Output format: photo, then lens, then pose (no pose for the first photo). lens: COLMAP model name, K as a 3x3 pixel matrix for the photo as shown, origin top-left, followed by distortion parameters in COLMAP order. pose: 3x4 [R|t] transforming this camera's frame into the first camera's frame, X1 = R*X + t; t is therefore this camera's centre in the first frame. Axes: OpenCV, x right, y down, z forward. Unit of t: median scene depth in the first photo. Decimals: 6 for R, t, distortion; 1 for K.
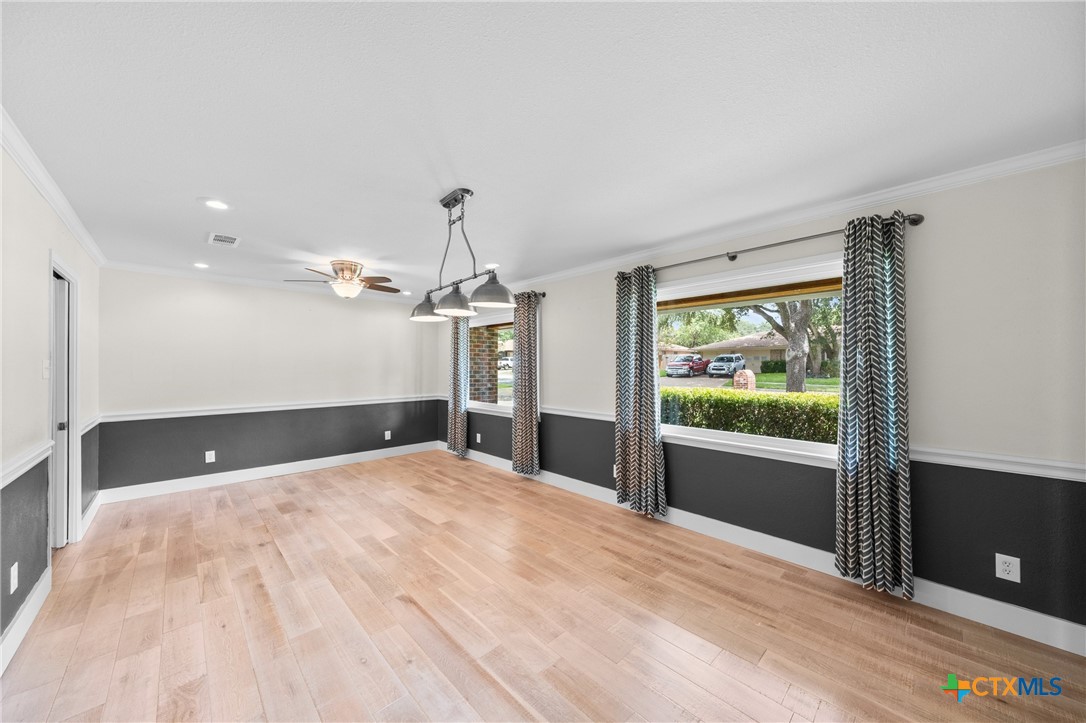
lens RADIAL K [[369.4, 0, 543.5], [0, 369.4, 365.5], [0, 0, 1]] dist [-0.005795, -0.000368]
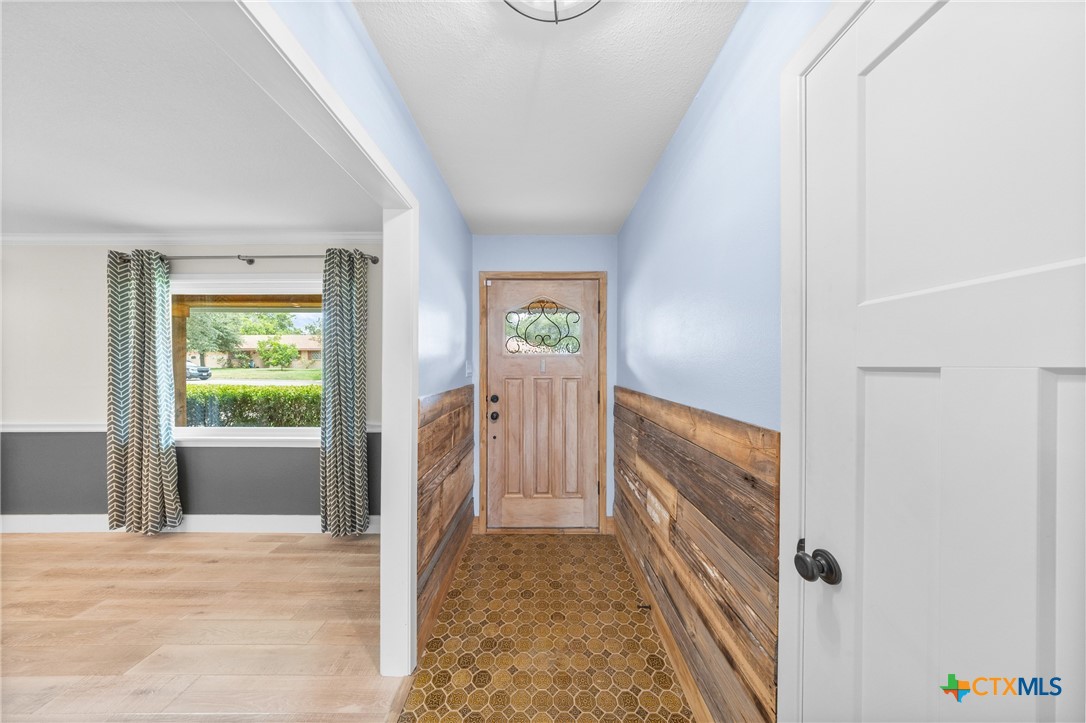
lens RADIAL K [[315.0, 0, 545.1], [0, 315.0, 362.8], [0, 0, 1]] dist [-0.005709, 0.000154]
pose [[0.693117, 0.002355, 0.720821, 0.427170], [-0.000527, 0.999996, -0.002761, -0.000354], [-0.720825, 0.001534, 0.693115, -0.214248]]
